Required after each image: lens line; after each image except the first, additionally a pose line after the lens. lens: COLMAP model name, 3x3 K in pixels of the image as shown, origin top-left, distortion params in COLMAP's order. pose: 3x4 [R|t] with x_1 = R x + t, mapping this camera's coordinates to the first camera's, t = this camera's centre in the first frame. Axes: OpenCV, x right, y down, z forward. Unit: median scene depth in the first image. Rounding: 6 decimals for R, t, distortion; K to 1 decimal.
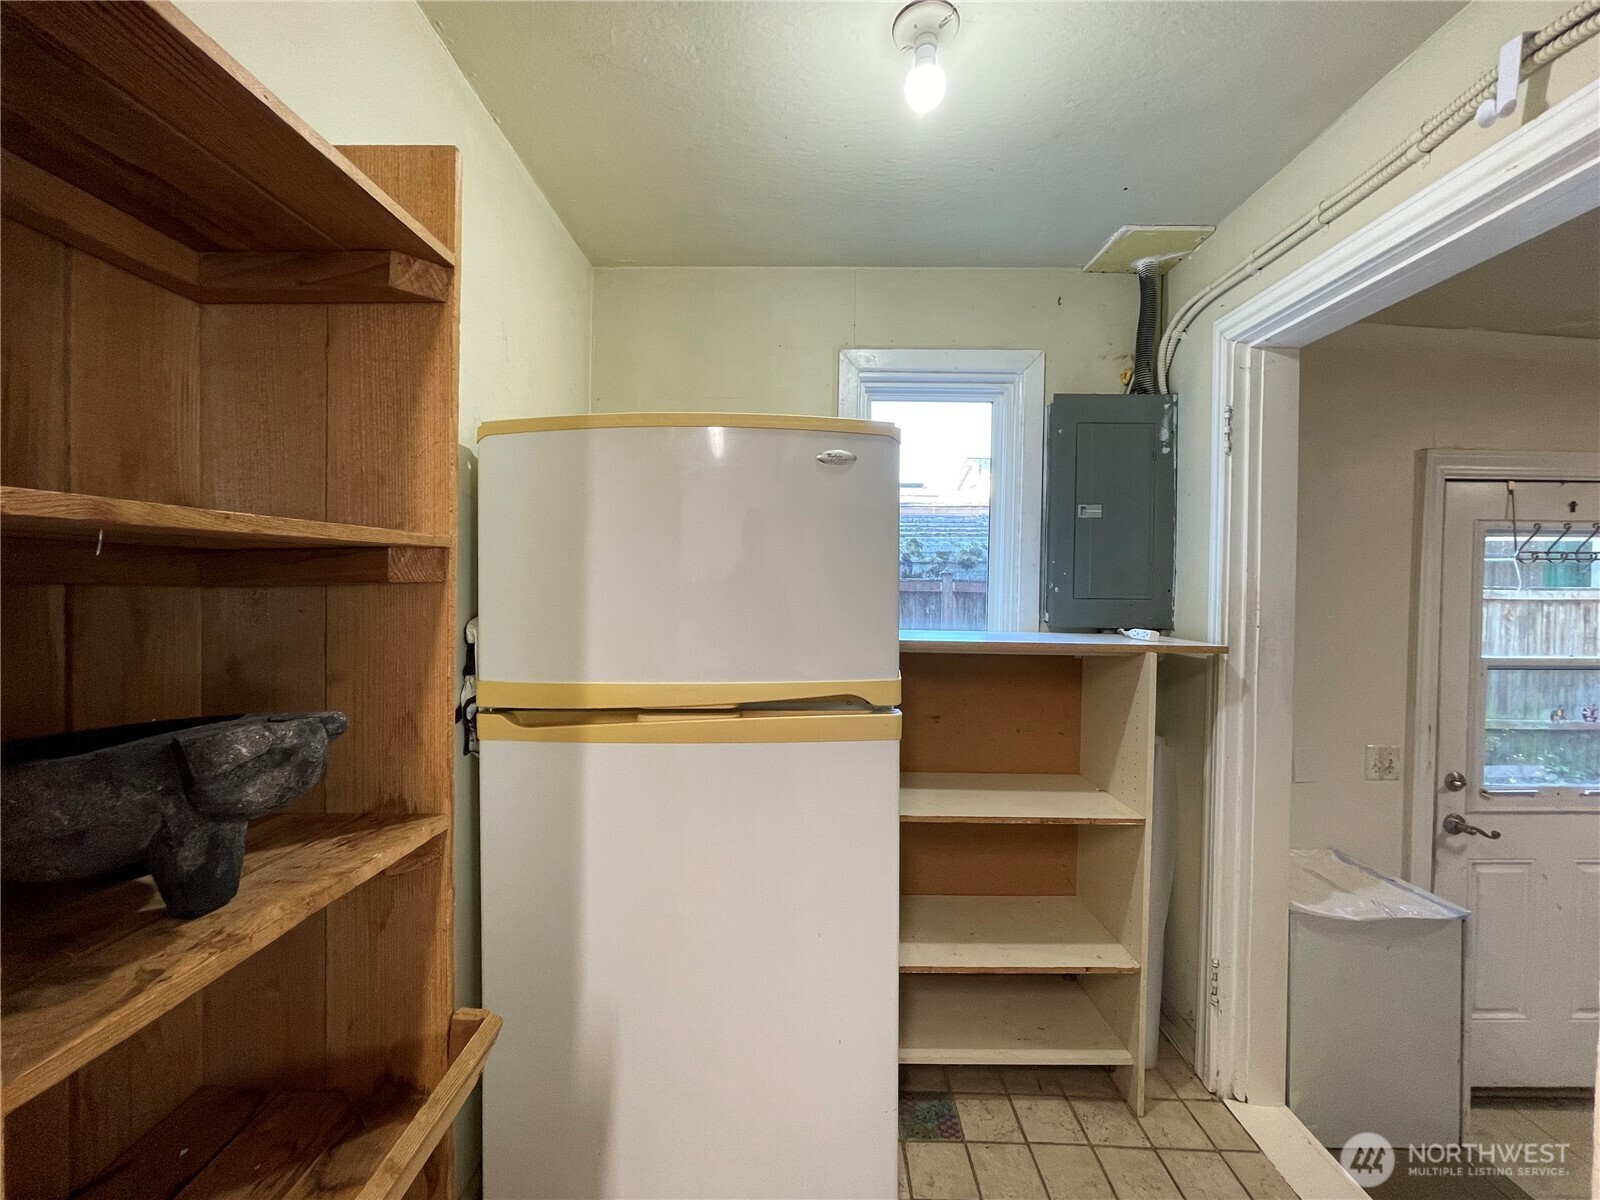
lens RADIAL K [[646.5, 0, 801.8], [0, 646.5, 598.9], [0, 0, 1]] dist [-0.002935, 0.000888]
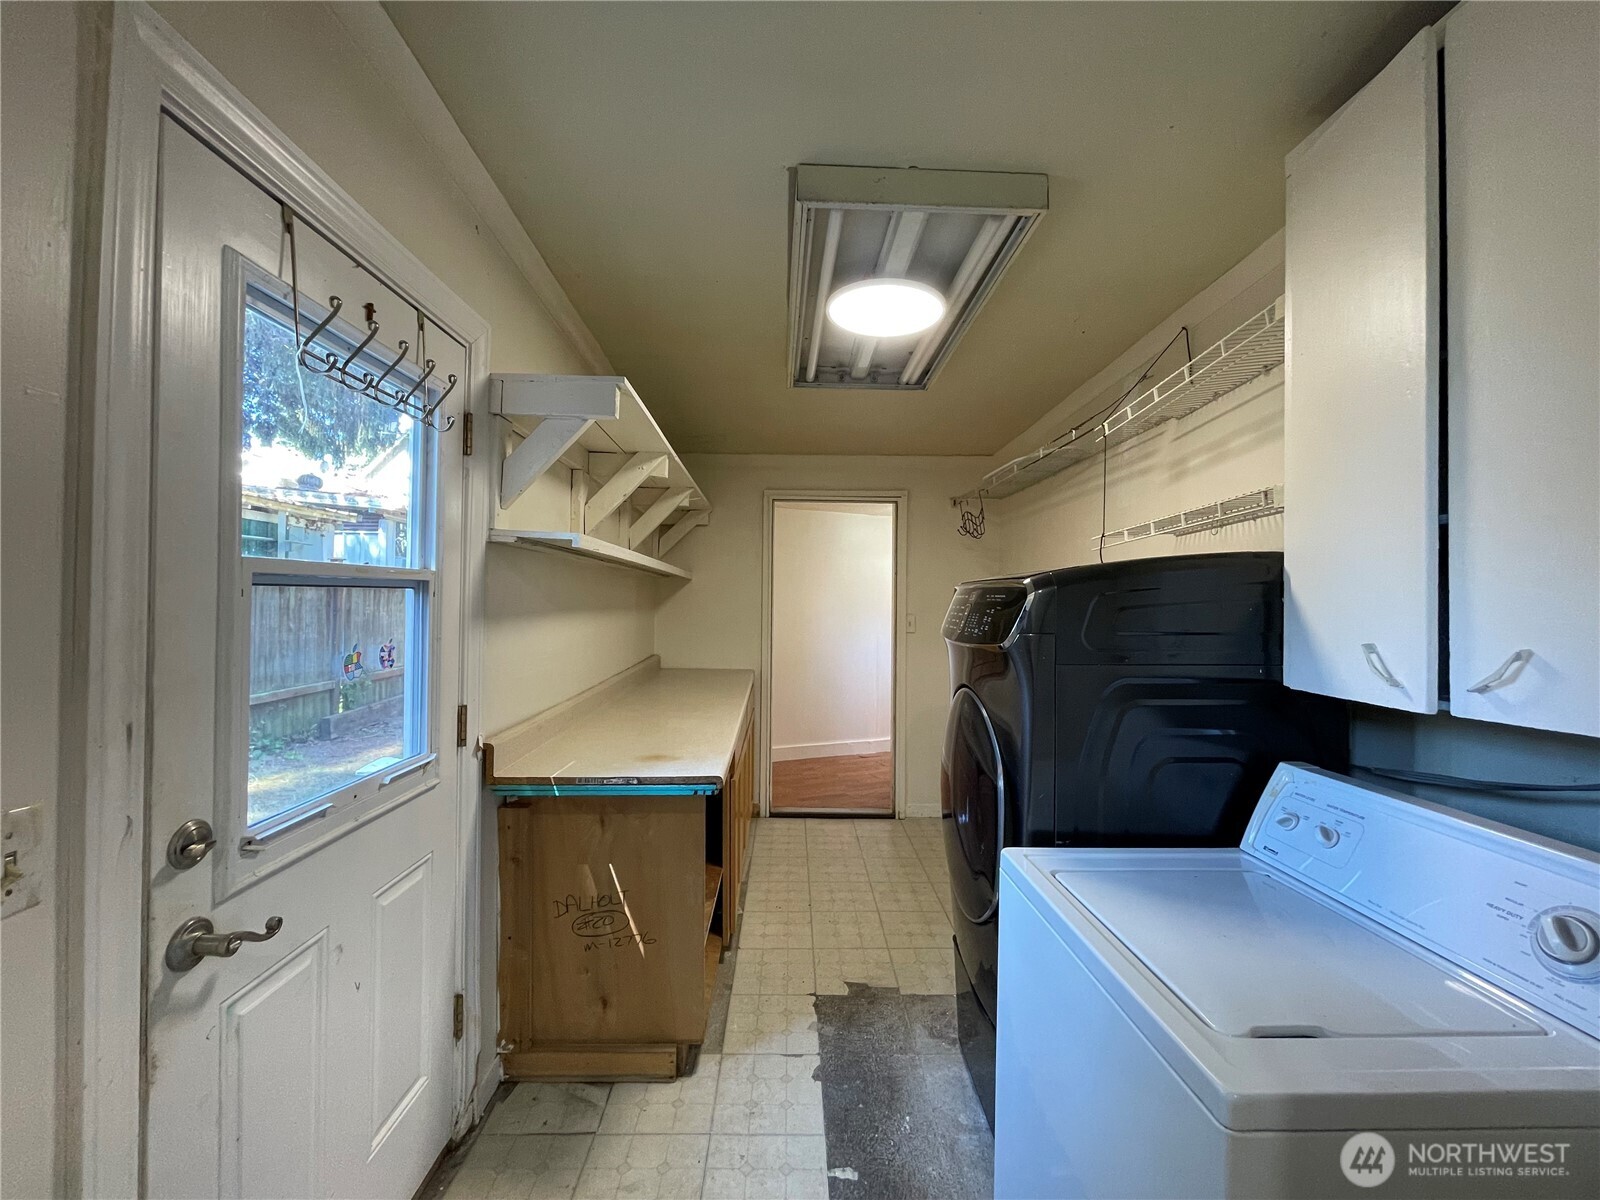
lens RADIAL K [[646.5, 0, 795.2], [0, 646.5, 598.7], [0, 0, 1]] dist [-0.002935, 0.000888]
pose [[-0.006359, -0.008489, 0.999944, 0.586047], [0.004111, 0.999955, 0.008515, 0.119111], [-0.999971, 0.004165, -0.006324, 0.603380]]
